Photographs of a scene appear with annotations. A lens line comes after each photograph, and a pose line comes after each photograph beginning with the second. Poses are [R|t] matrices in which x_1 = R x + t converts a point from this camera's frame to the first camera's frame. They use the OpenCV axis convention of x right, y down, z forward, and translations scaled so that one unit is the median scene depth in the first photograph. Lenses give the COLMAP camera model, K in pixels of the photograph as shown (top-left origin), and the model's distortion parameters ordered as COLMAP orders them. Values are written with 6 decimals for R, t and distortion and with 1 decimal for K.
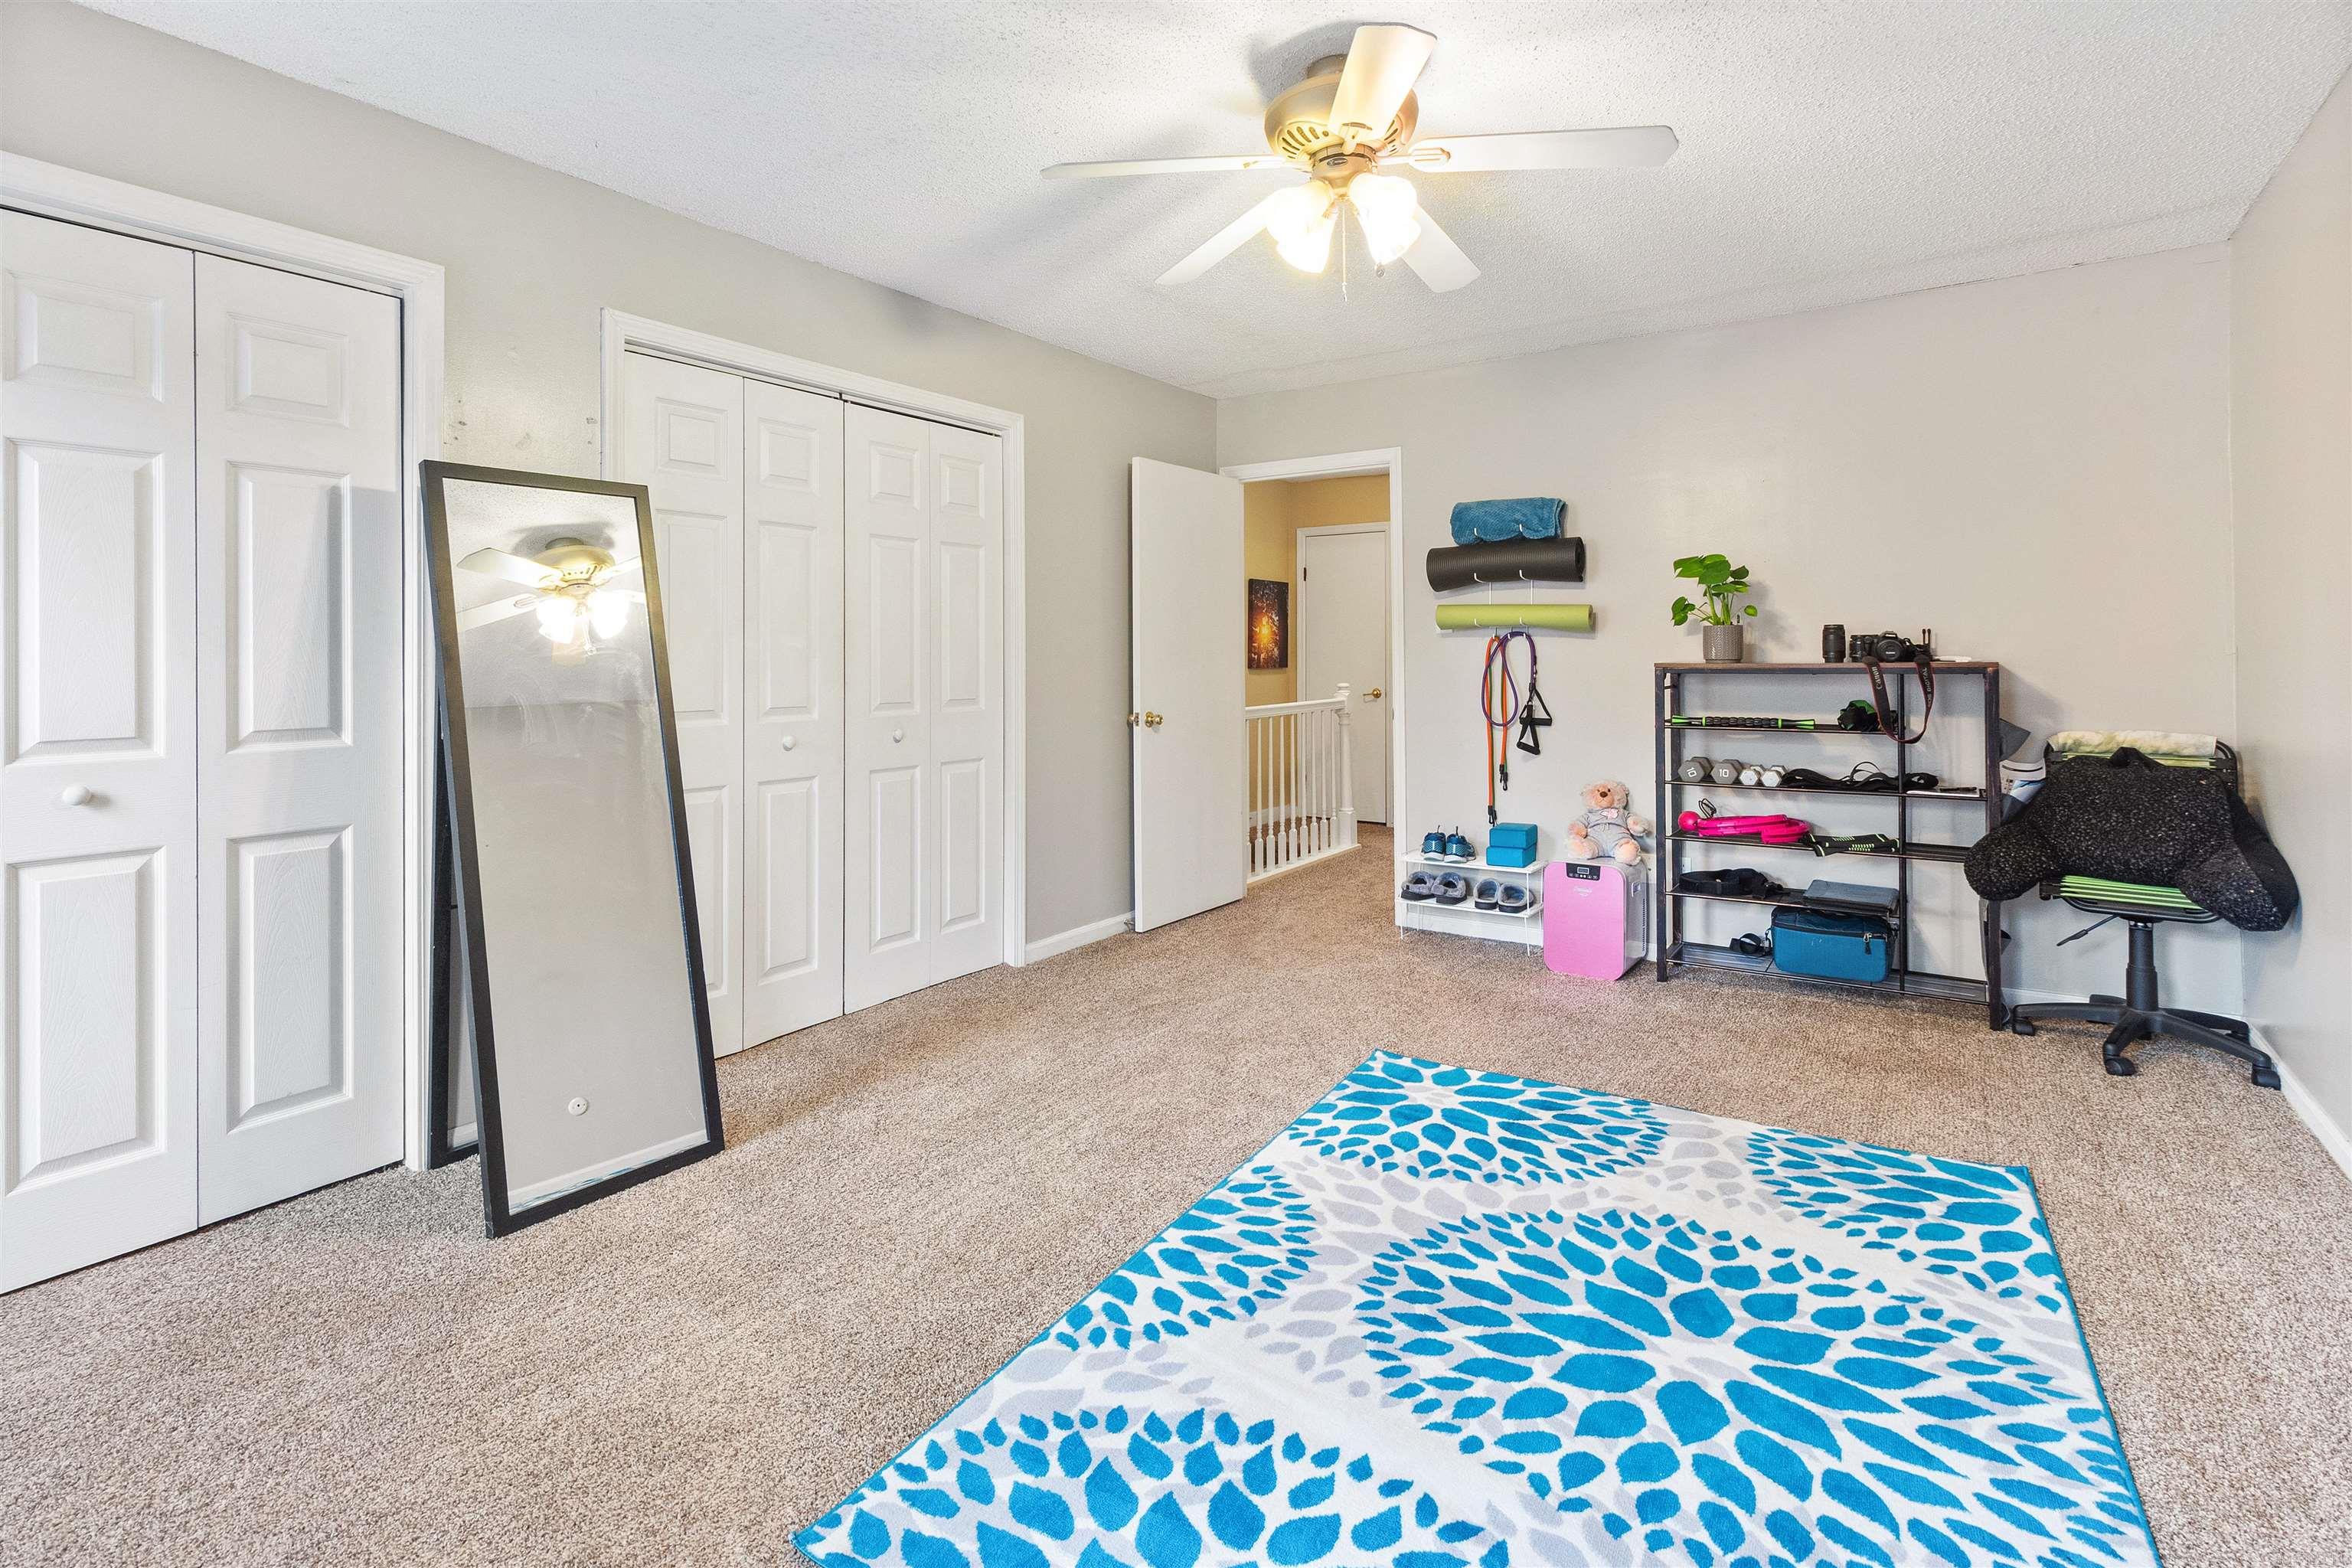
lens RADIAL K [[1115.8, 0, 1175.1], [0, 1115.8, 763.6], [0, 0, 1]] dist [-0.001527, -0.000668]
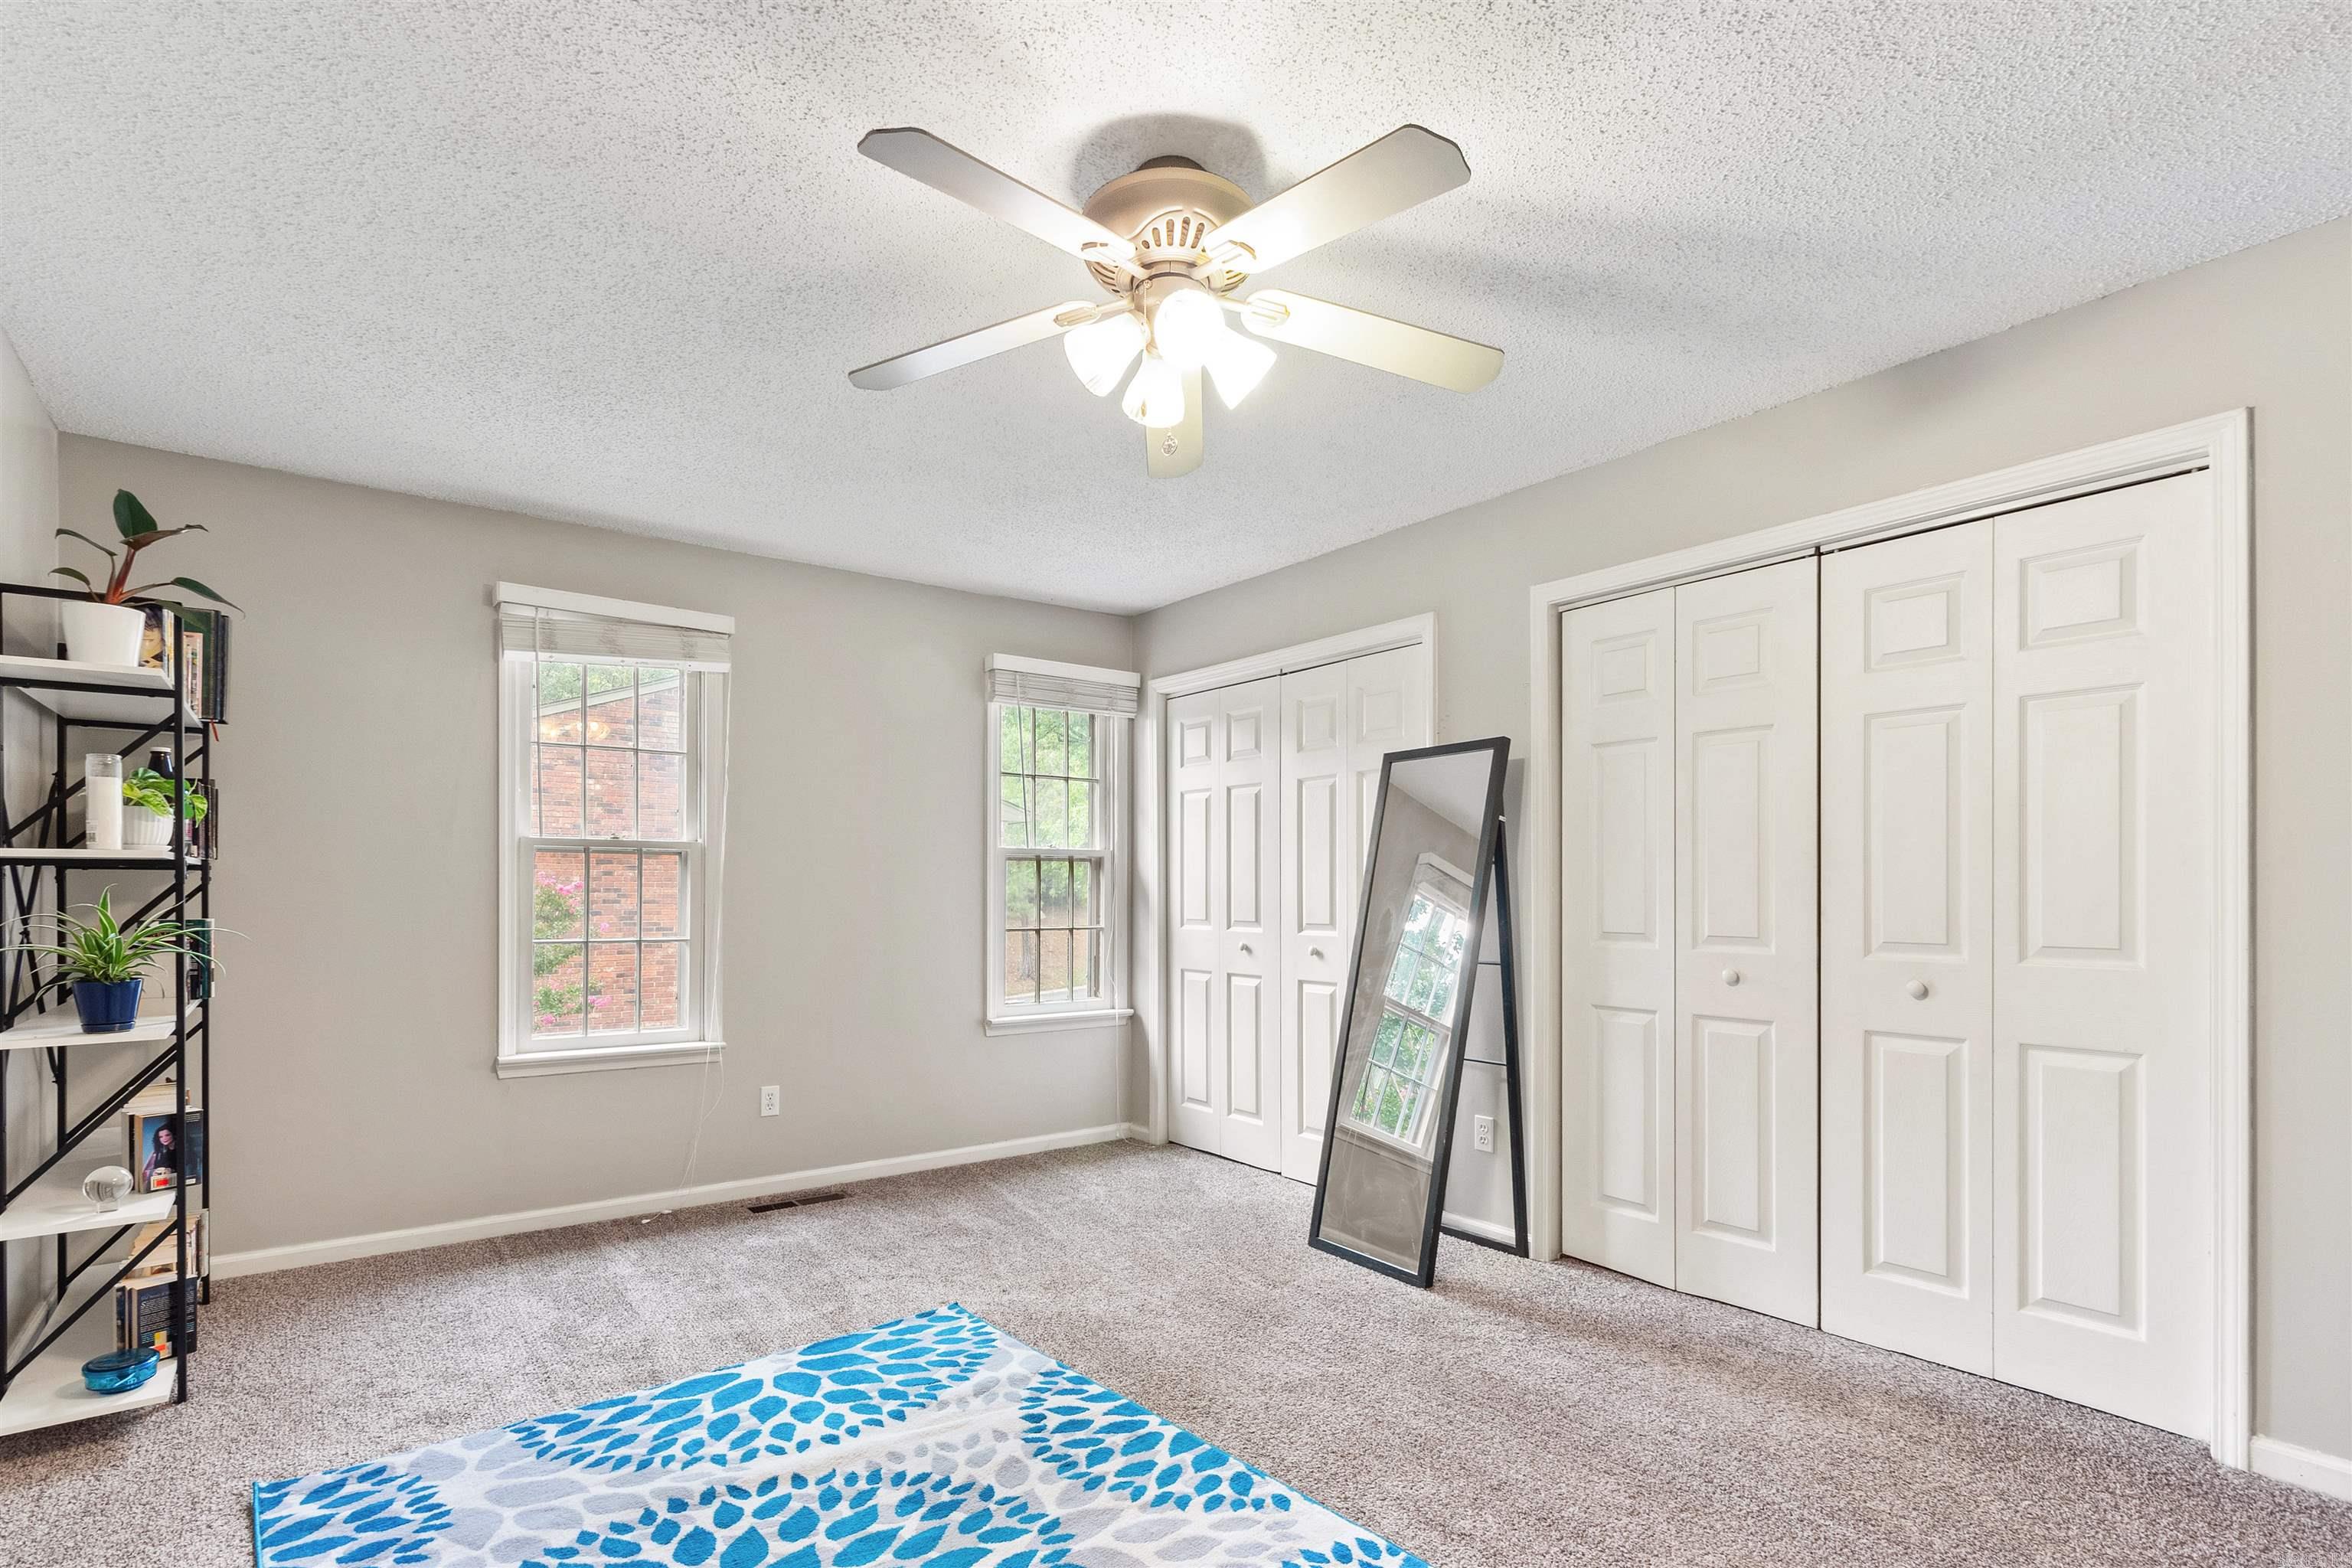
lens RADIAL K [[1153.5, 0, 1157.4], [0, 1153.5, 883.5], [0, 0, 1]] dist [0.000148, -0.000184]
pose [[-0.326034, 0.005650, -0.945341, 1.074262], [-0.083116, 0.995938, 0.034618, -0.134563], [0.941697, 0.089860, -0.324240, 1.351101]]
